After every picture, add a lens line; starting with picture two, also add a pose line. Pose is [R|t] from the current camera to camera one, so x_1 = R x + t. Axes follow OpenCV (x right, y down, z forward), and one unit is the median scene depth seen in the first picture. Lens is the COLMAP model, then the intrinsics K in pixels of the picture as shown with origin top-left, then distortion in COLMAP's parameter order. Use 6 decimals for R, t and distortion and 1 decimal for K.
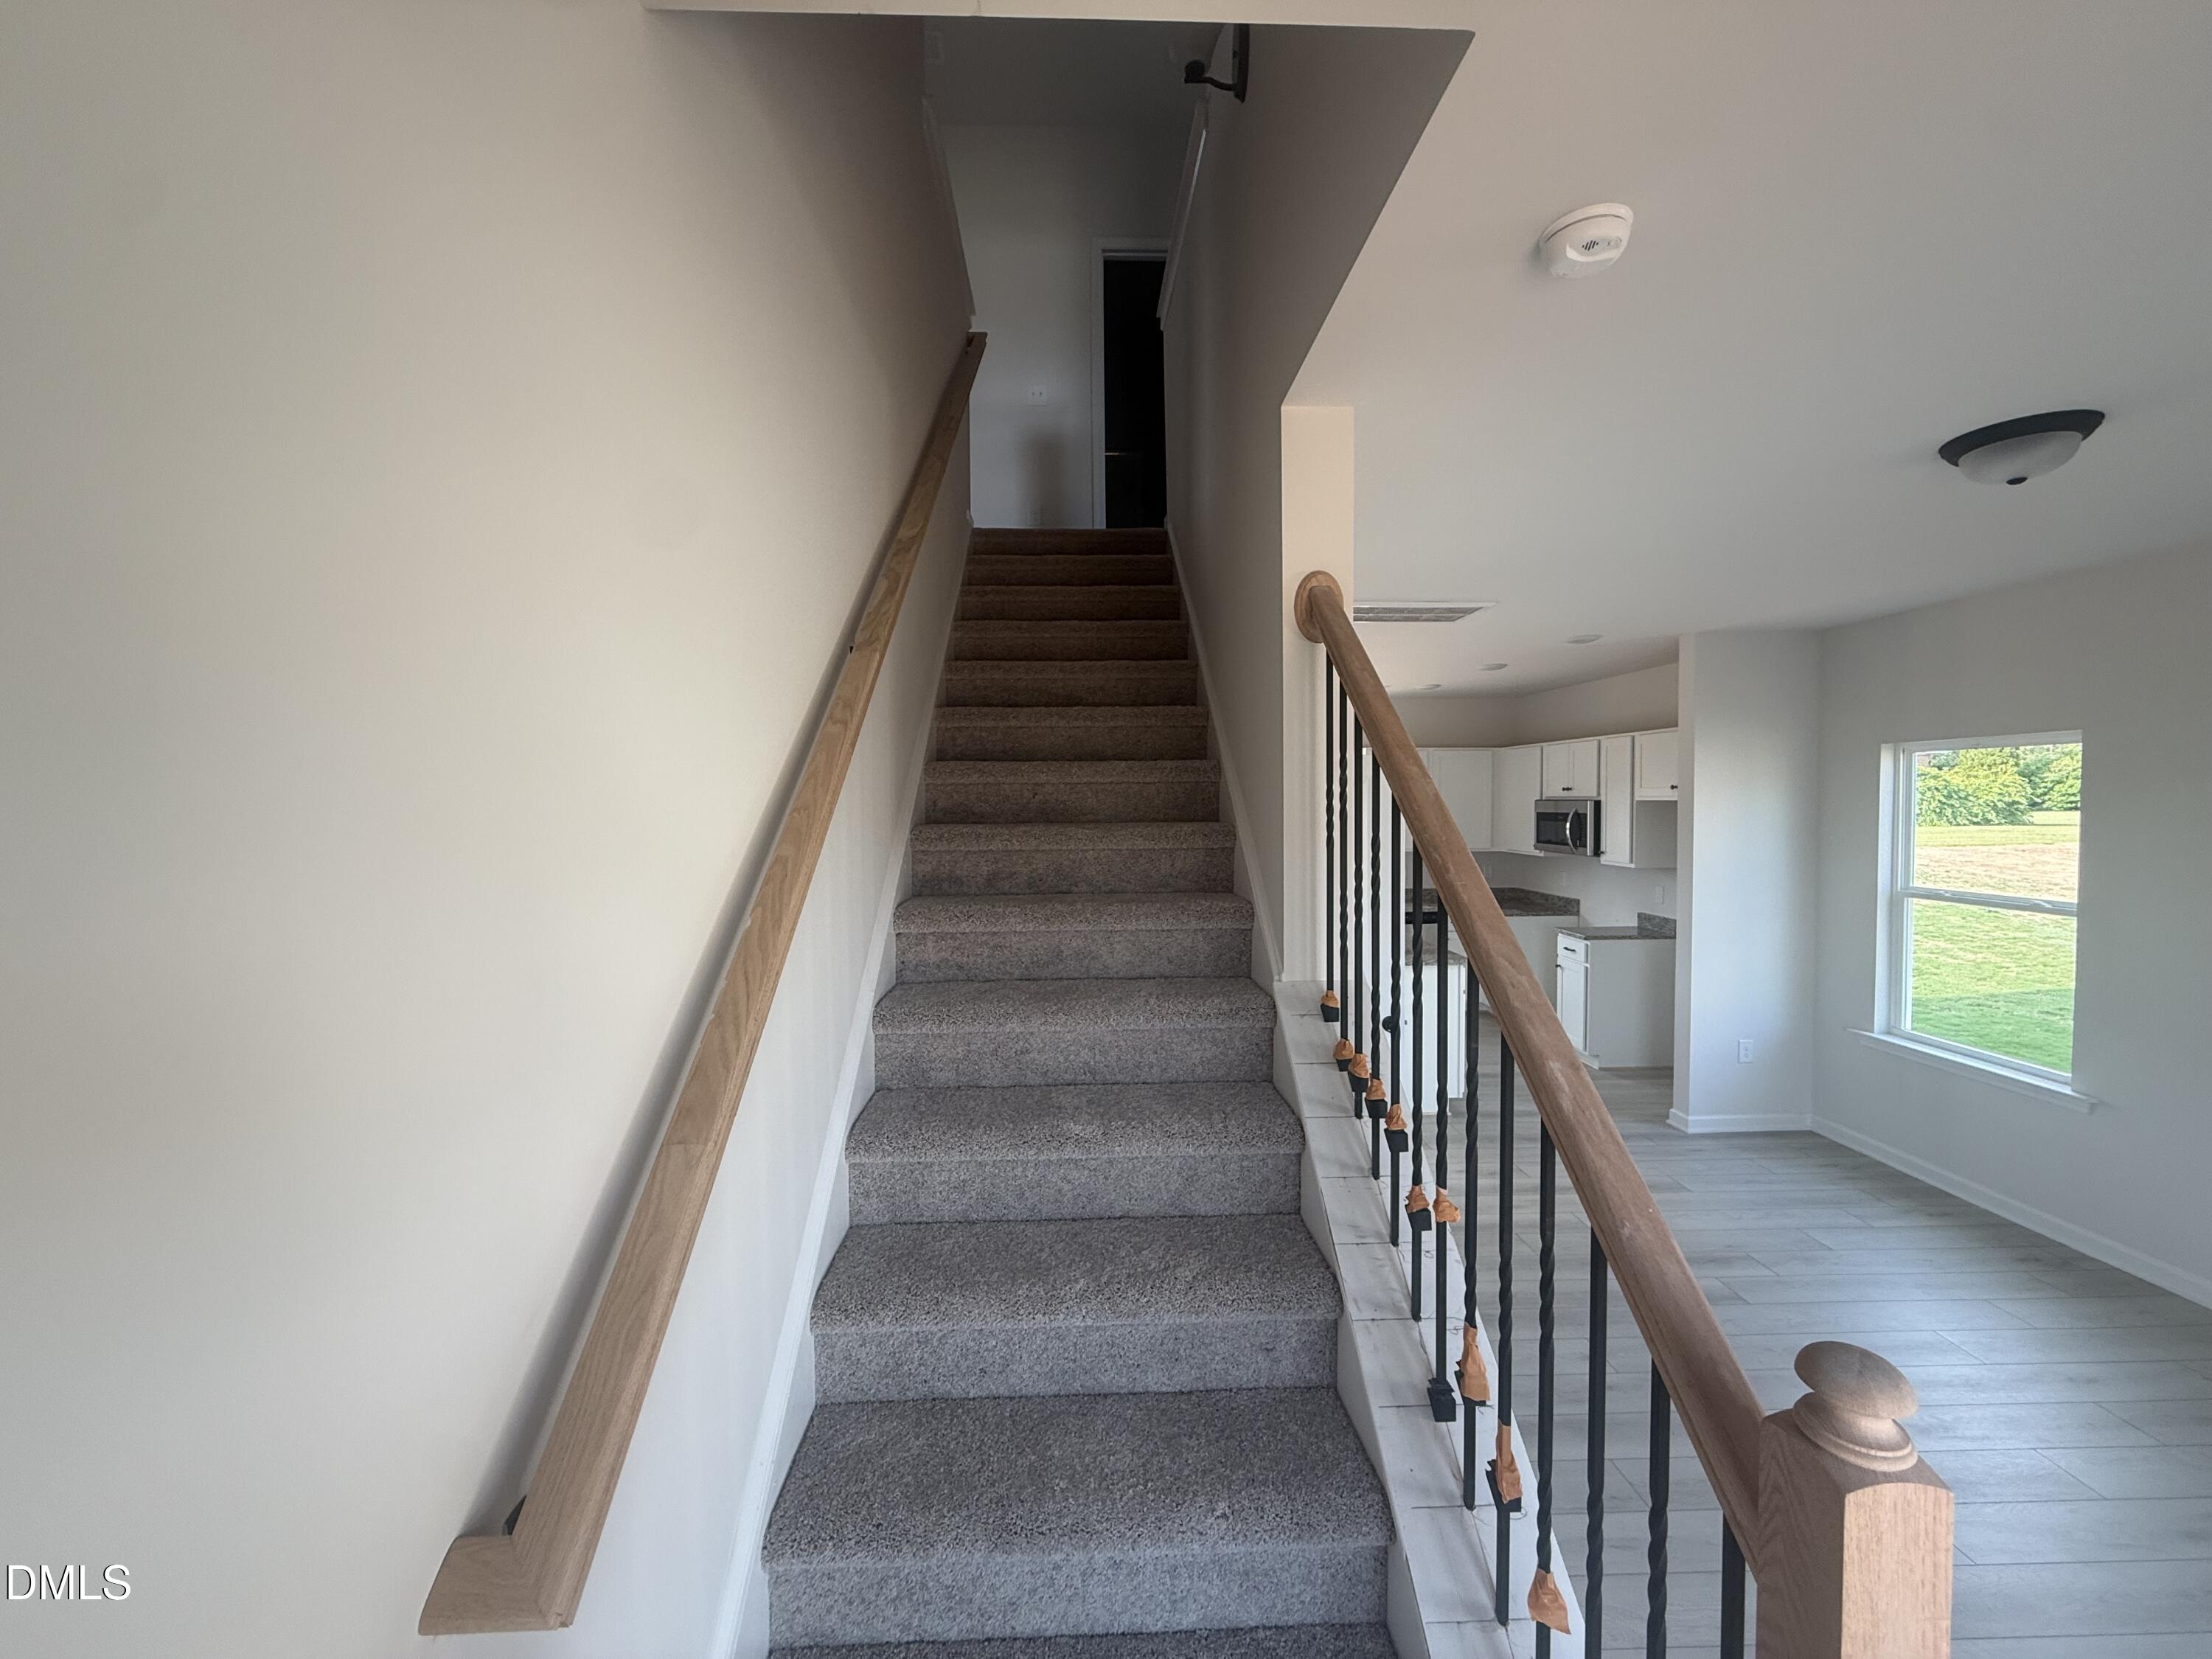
lens RADIAL K [[879.4, 0, 1099.6], [0, 879.4, 829.0], [0, 0, 1]] dist [0.001415, 0.000149]
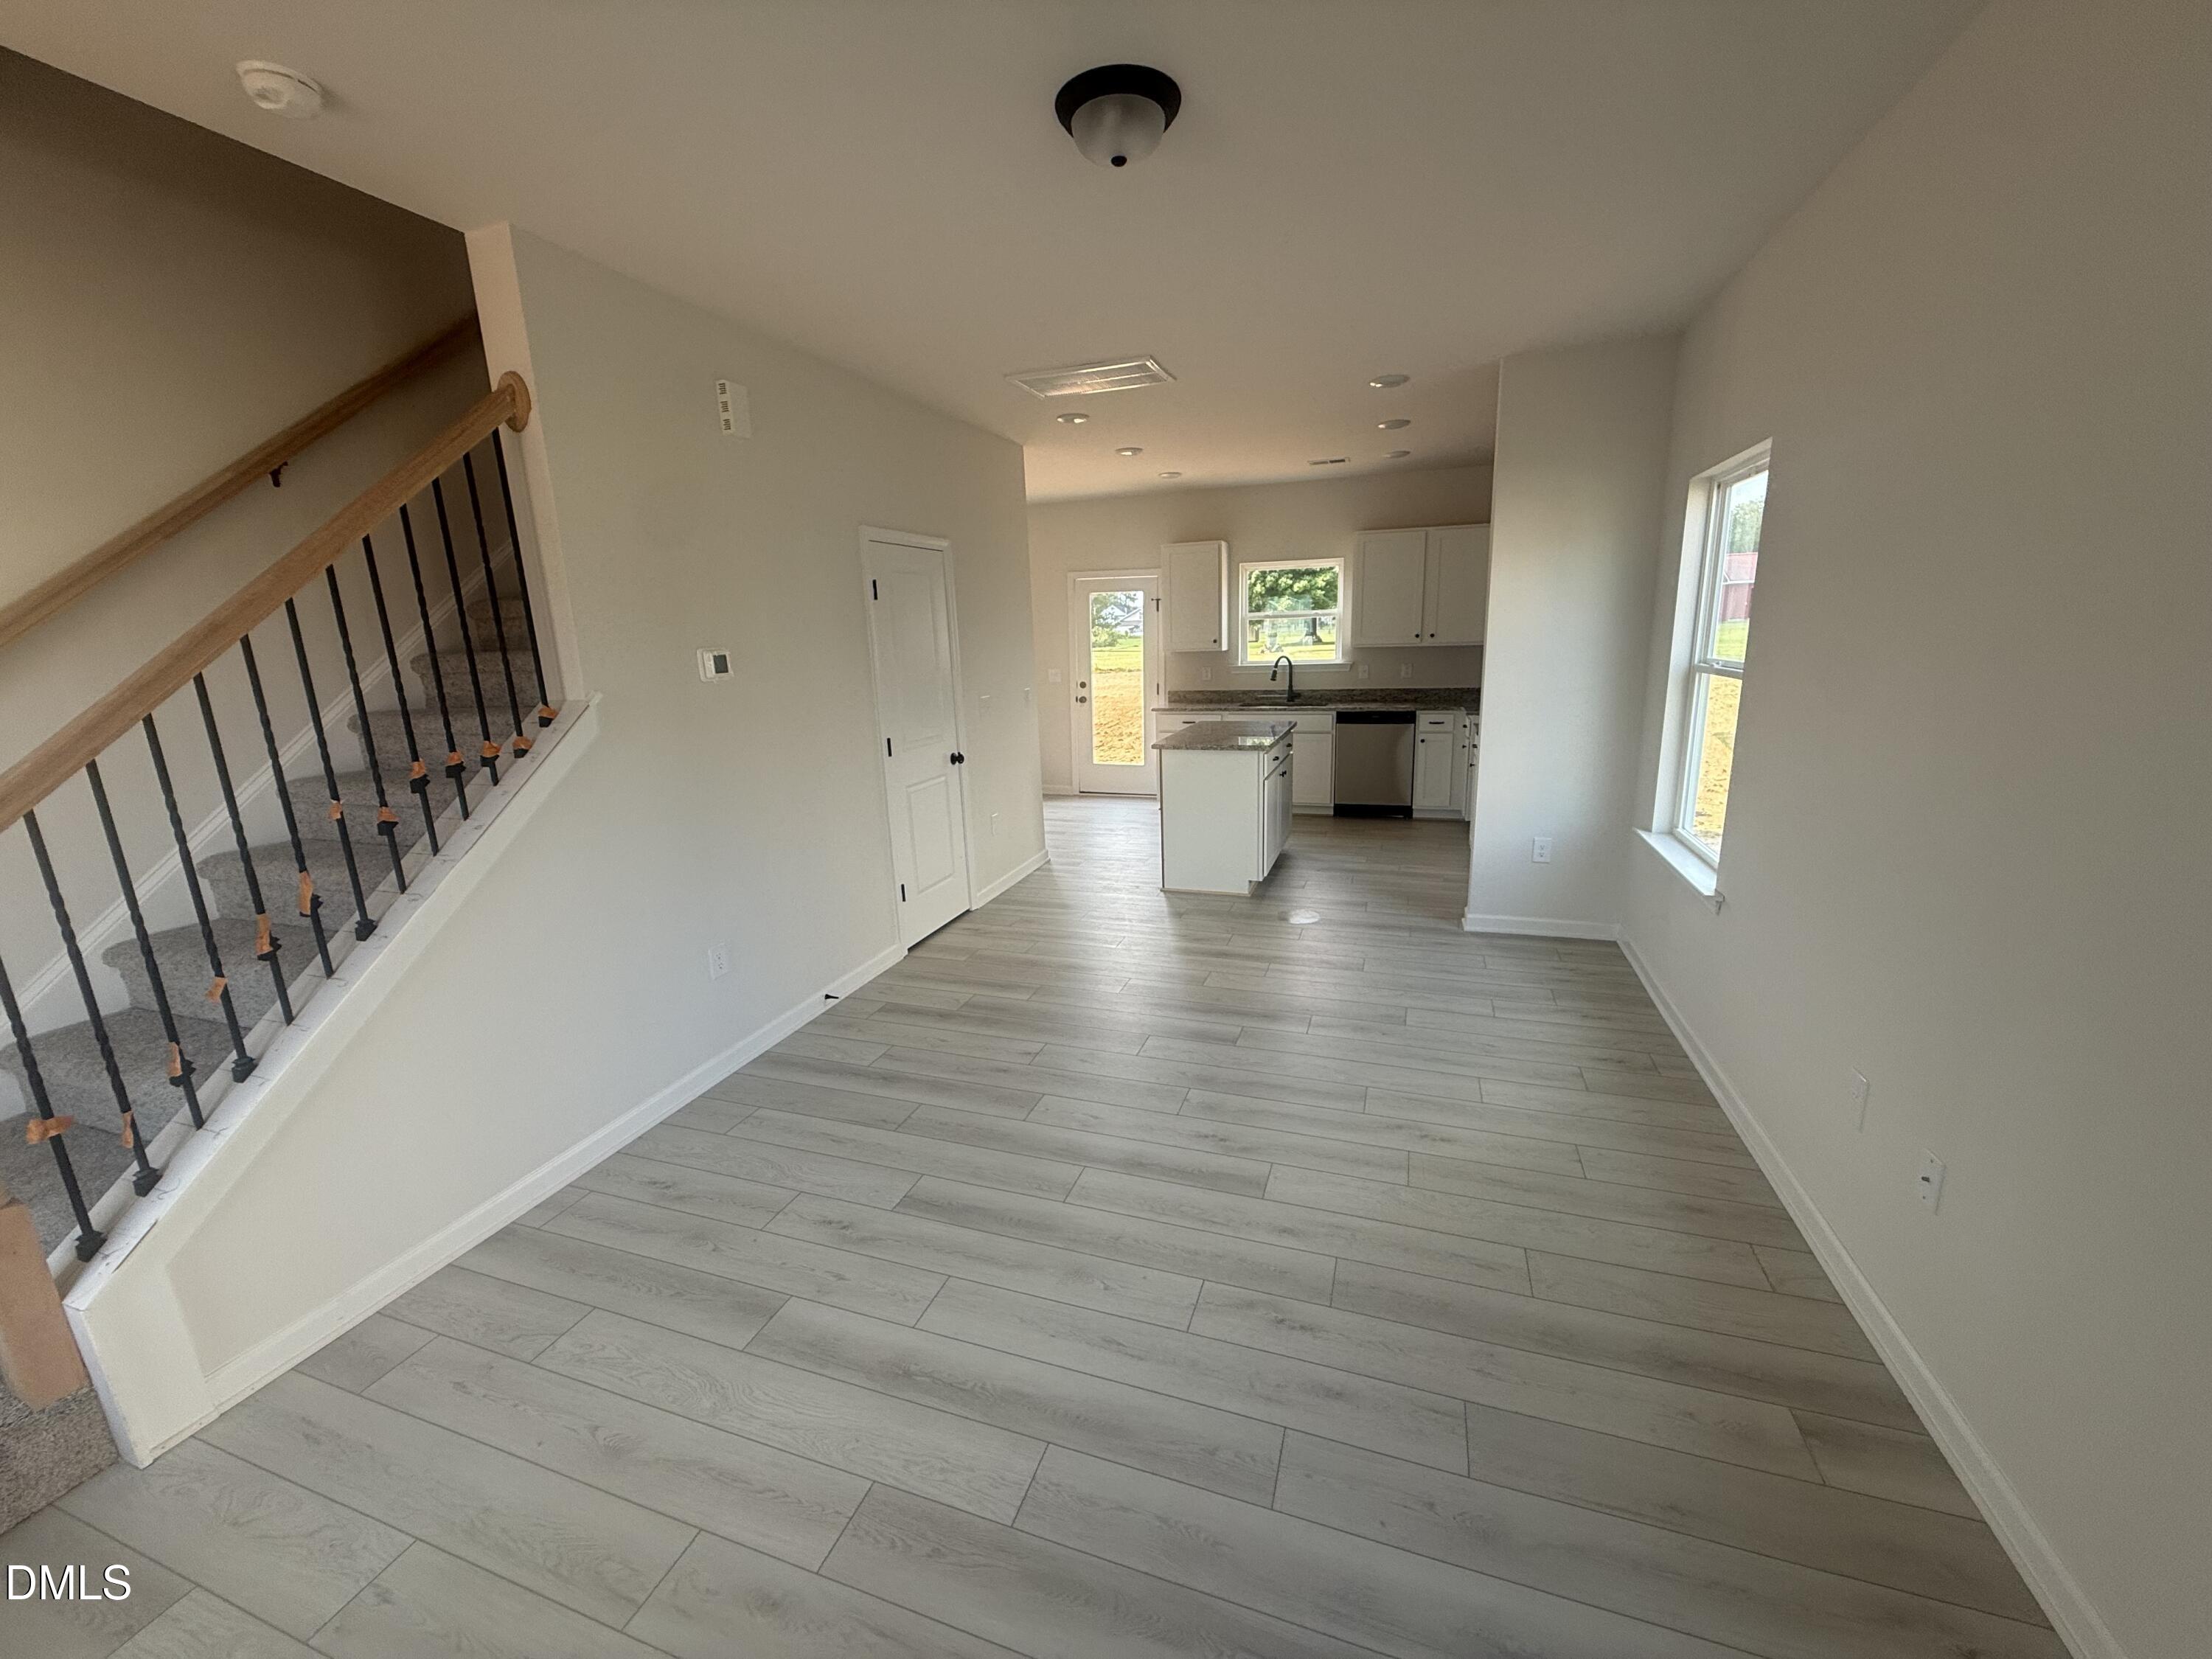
lens RADIAL K [[879.4, 0, 1099.6], [0, 879.4, 829.0], [0, 0, 1]] dist [0.001415, 0.000149]
pose [[0.934561, 0.053429, -0.351769, 0.685437], [0.015922, 0.981391, 0.191361, 0.054977], [0.355447, -0.184439, 0.916318, 0.013293]]
